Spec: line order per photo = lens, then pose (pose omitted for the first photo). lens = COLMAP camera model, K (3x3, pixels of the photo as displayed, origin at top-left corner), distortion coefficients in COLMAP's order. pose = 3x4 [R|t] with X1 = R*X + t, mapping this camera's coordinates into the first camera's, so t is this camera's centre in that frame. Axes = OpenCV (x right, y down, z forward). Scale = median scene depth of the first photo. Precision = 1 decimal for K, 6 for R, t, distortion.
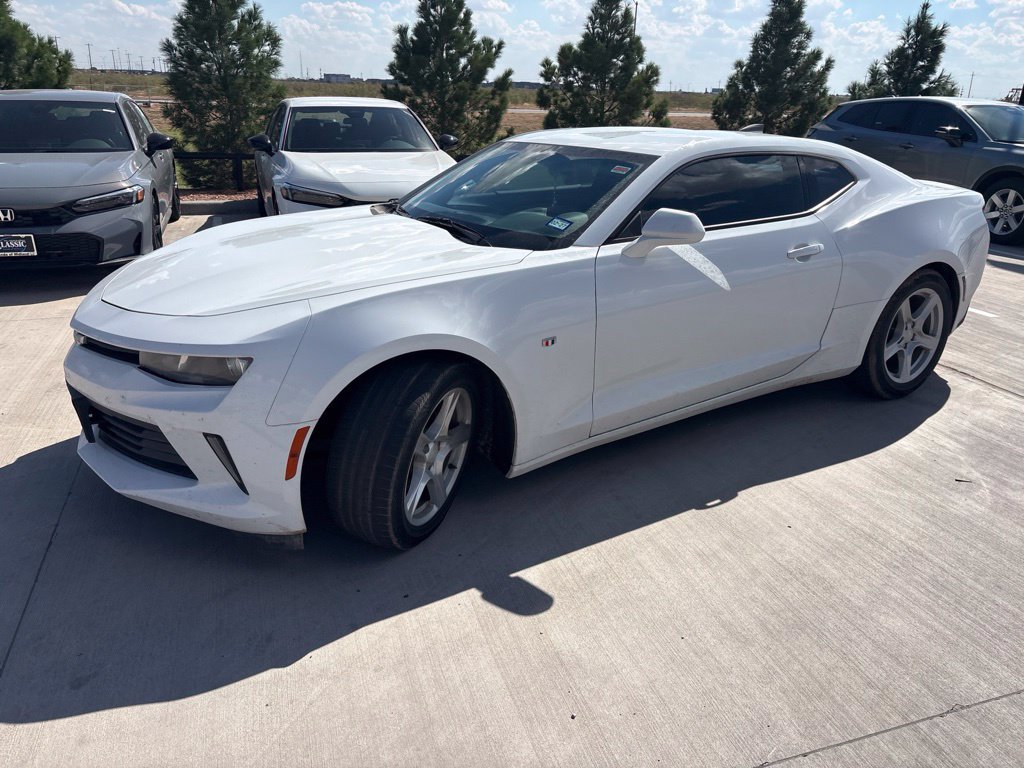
lens RADIAL K [[766.4, 0, 476.4], [0, 766.4, 376.5], [0, 0, 1]] dist [0.060214, -0.061132]
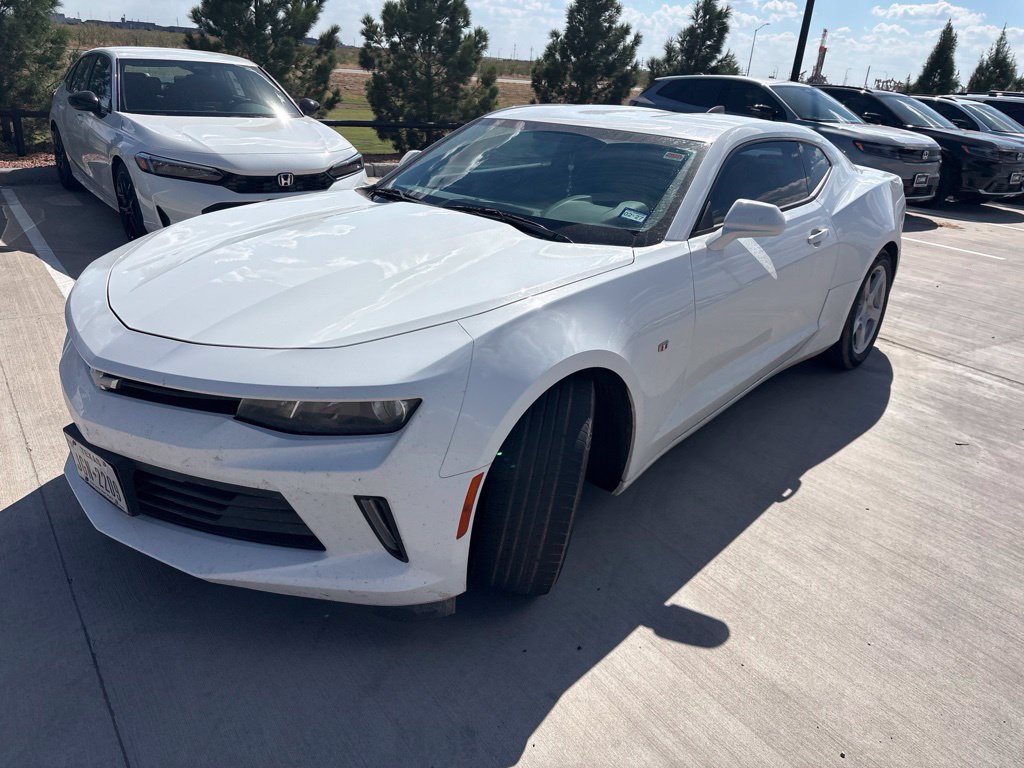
lens RADIAL K [[776.9, 0, 507.9], [0, 776.9, 377.1], [0, 0, 1]] dist [0.053326, -0.055336]
pose [[0.952240, -0.075083, 0.295975, -0.267938], [0.062597, 0.996712, 0.051451, -0.050325], [-0.298865, -0.030466, 0.953809, 0.113518]]
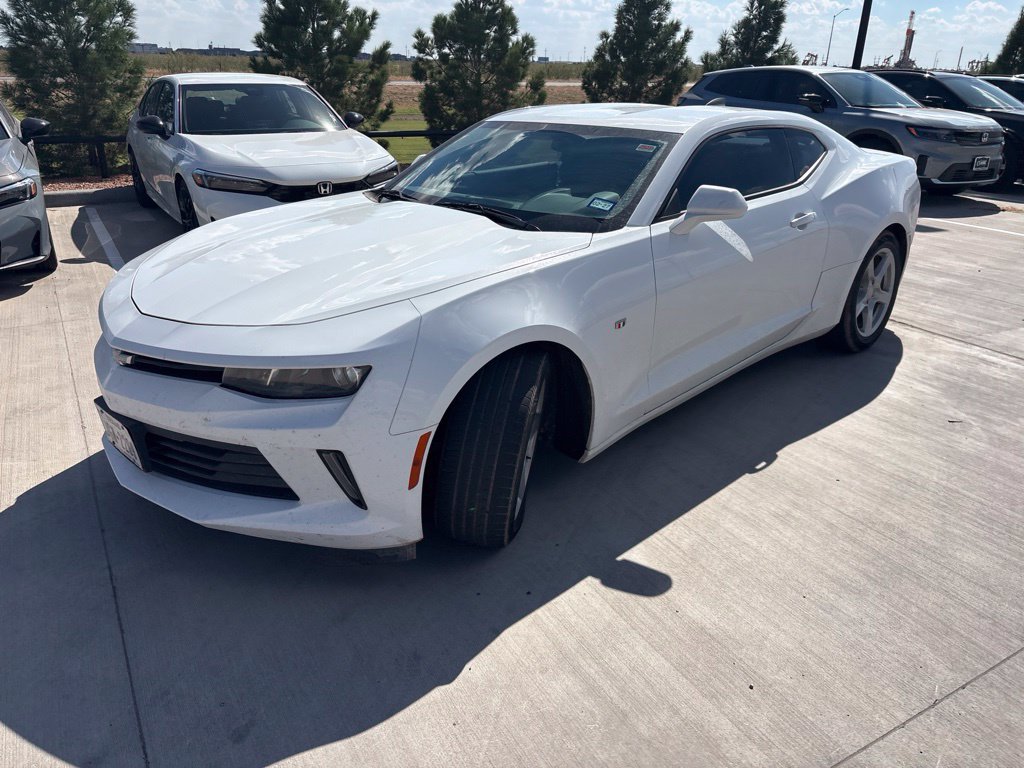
lens RADIAL K [[773.4, 0, 484.8], [0, 773.4, 377.7], [0, 0, 1]] dist [0.051288, -0.053858]
pose [[0.979487, -0.085217, 0.182599, -0.197195], [0.079373, 0.996078, 0.039092, -0.021284], [-0.185215, -0.023796, 0.982410, 0.026529]]
